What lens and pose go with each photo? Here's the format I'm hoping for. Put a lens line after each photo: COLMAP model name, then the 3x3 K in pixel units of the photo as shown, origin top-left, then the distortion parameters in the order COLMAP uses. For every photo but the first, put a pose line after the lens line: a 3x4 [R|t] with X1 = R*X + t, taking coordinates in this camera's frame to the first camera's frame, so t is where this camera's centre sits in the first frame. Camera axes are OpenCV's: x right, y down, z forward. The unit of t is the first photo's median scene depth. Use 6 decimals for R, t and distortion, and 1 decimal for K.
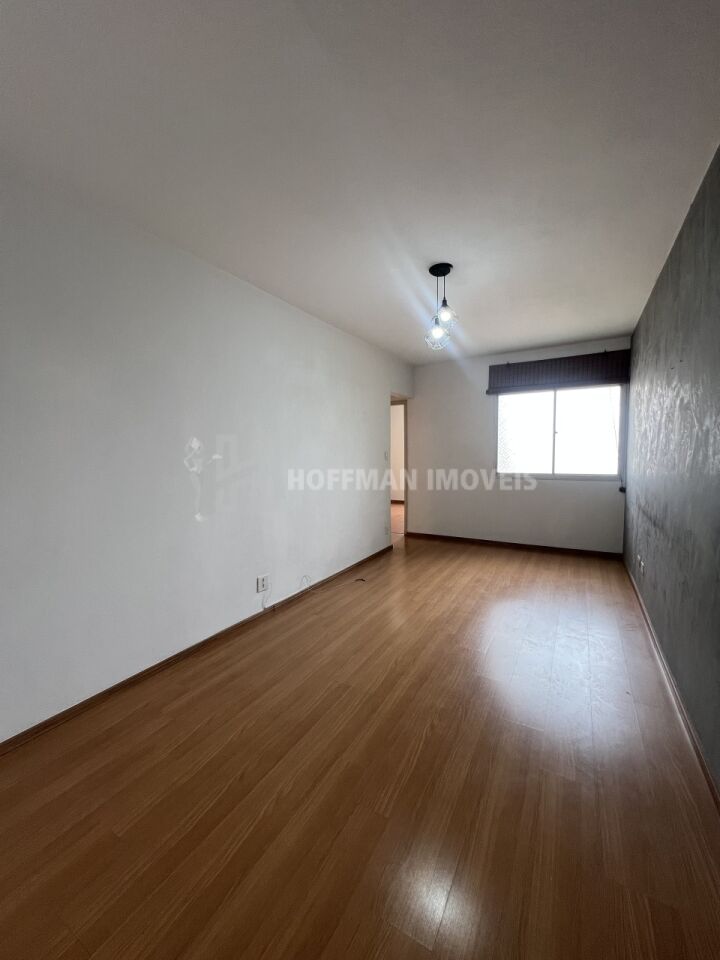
lens RADIAL K [[382.0, 0, 360.1], [0, 382.0, 477.6], [0, 0, 1]] dist [-0.003556, 0.000478]
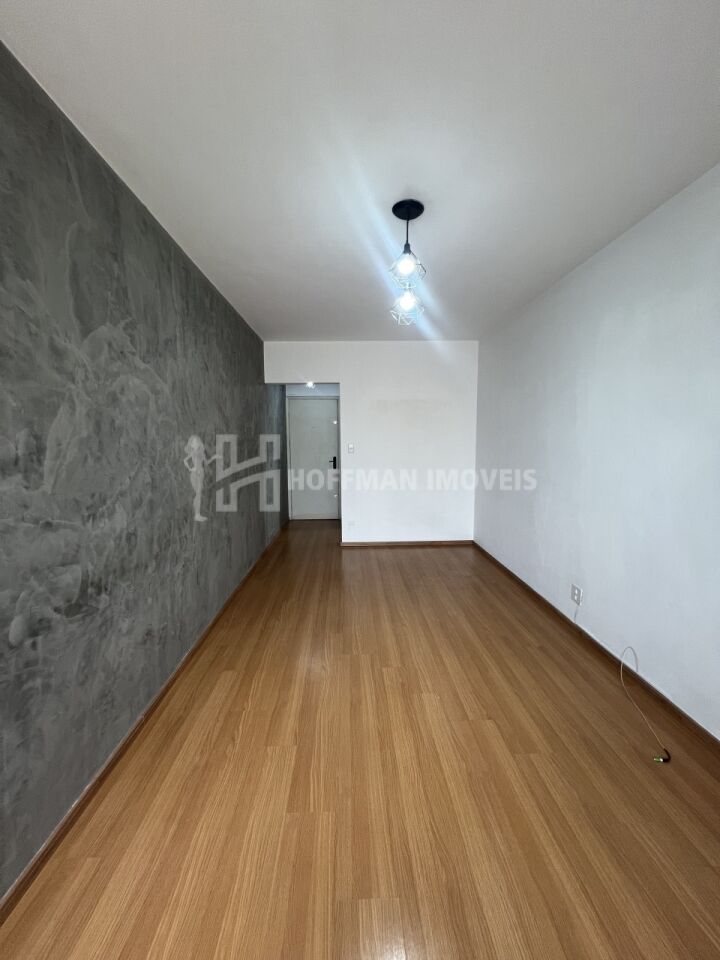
lens RADIAL K [[382.0, 0, 360.1], [0, 382.0, 479.9], [0, 0, 1]] dist [-0.003556, 0.000478]
pose [[-0.847415, 0.074223, -0.525717, 0.565758], [-0.021070, 0.984699, 0.172988, -0.119492], [0.530512, 0.157669, -0.832885, 1.297752]]
